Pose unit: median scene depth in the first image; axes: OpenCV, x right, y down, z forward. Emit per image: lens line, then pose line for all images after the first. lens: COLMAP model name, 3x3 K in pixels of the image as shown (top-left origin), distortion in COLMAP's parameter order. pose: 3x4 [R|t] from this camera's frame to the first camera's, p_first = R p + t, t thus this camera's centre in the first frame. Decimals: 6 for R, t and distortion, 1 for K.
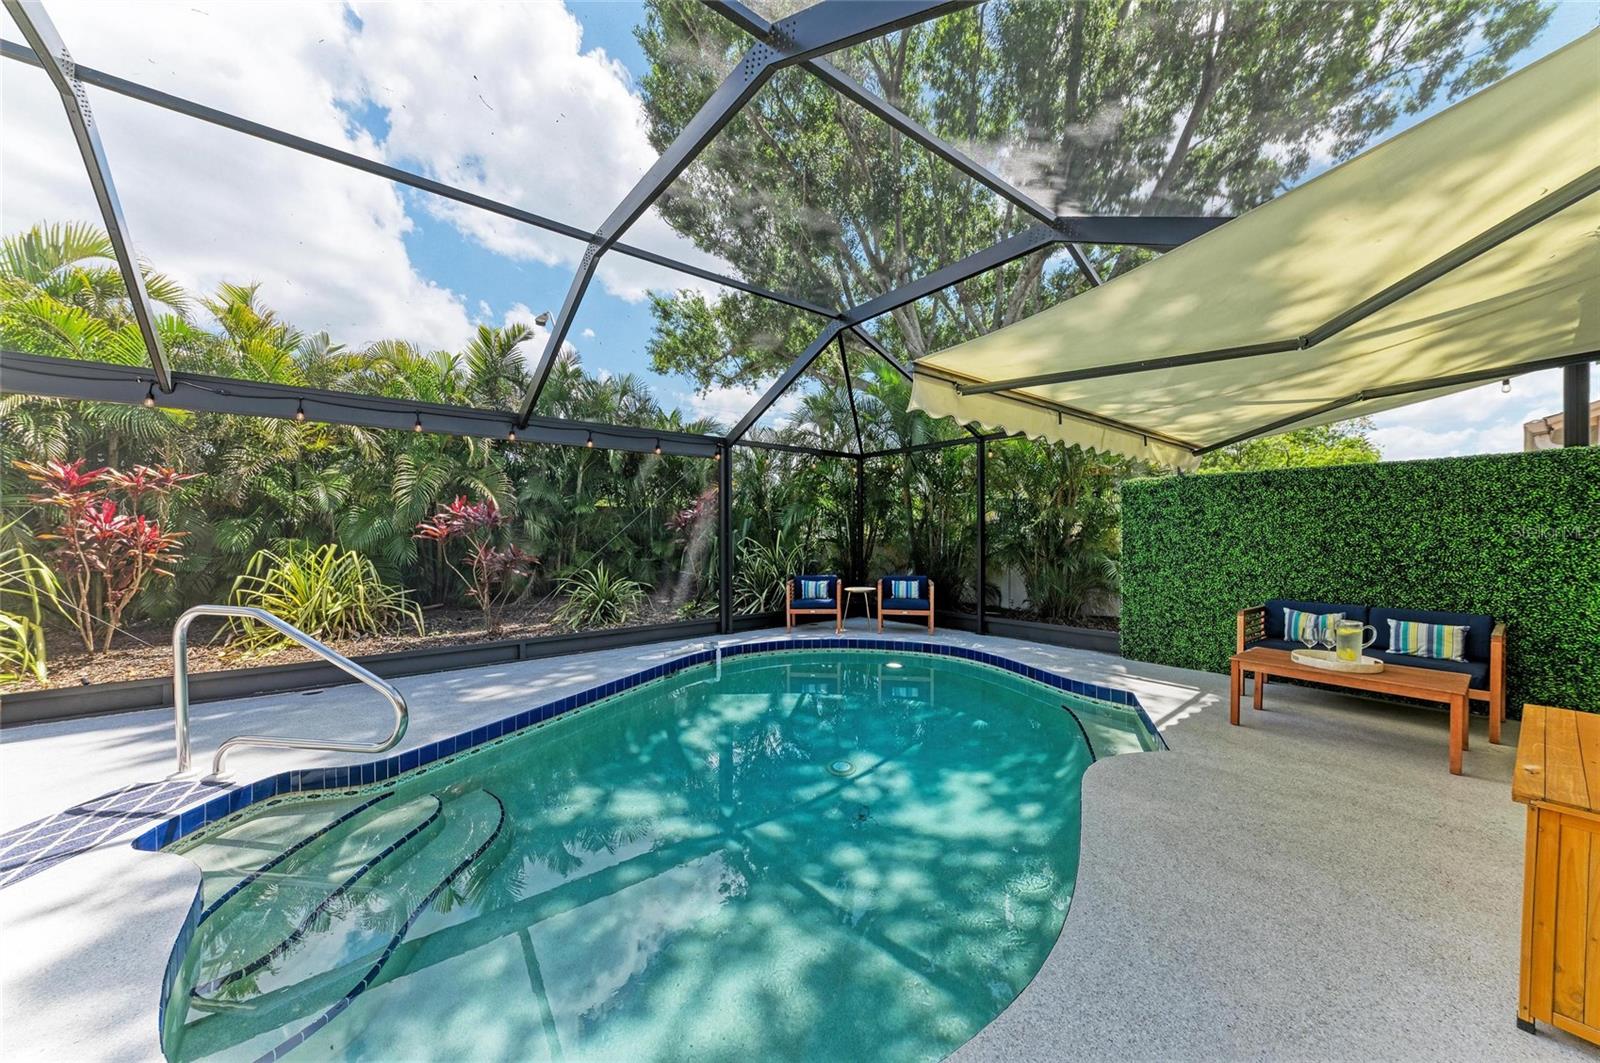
lens RADIAL K [[572.7, 0, 797.8], [0, 572.7, 531.4], [0, 0, 1]] dist [0.000281, -0.000001]
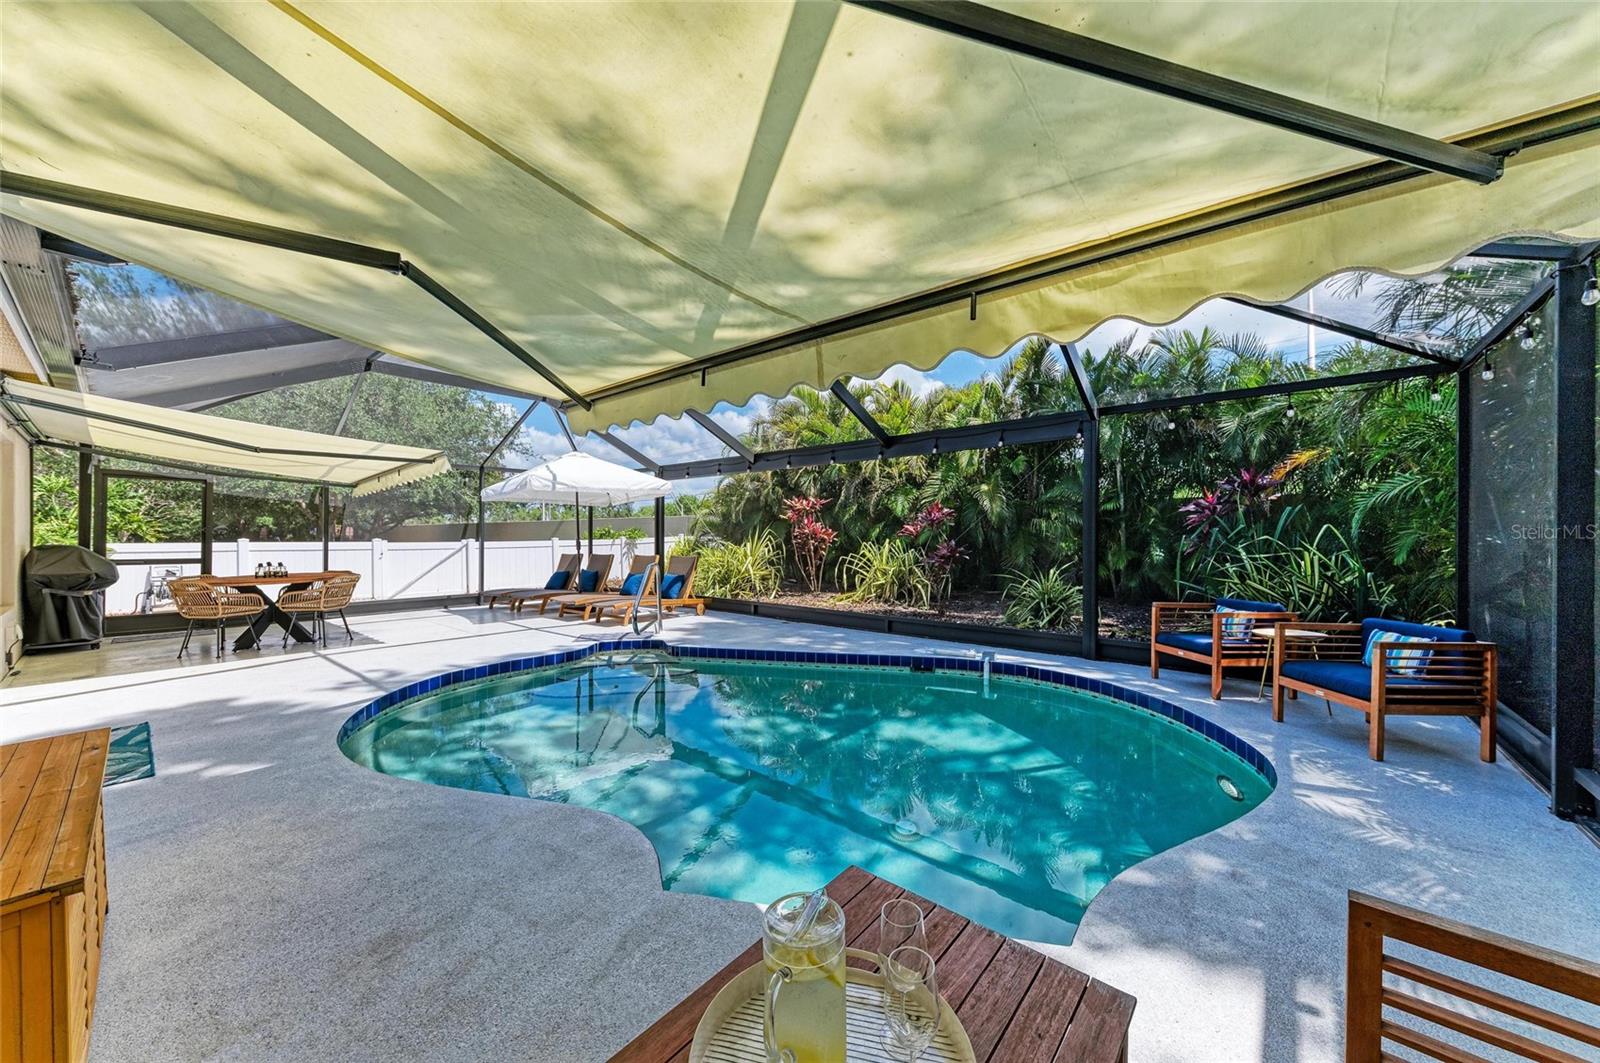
lens RADIAL K [[572.7, 0, 797.6], [0, 572.7, 535.1], [0, 0, 1]] dist [0.000281, -0.000001]
pose [[0.197895, 0.005299, -0.980209, 0.678599], [-0.003867, 0.999982, 0.004626, 0.005588], [0.980216, 0.002875, 0.197912, 0.534106]]
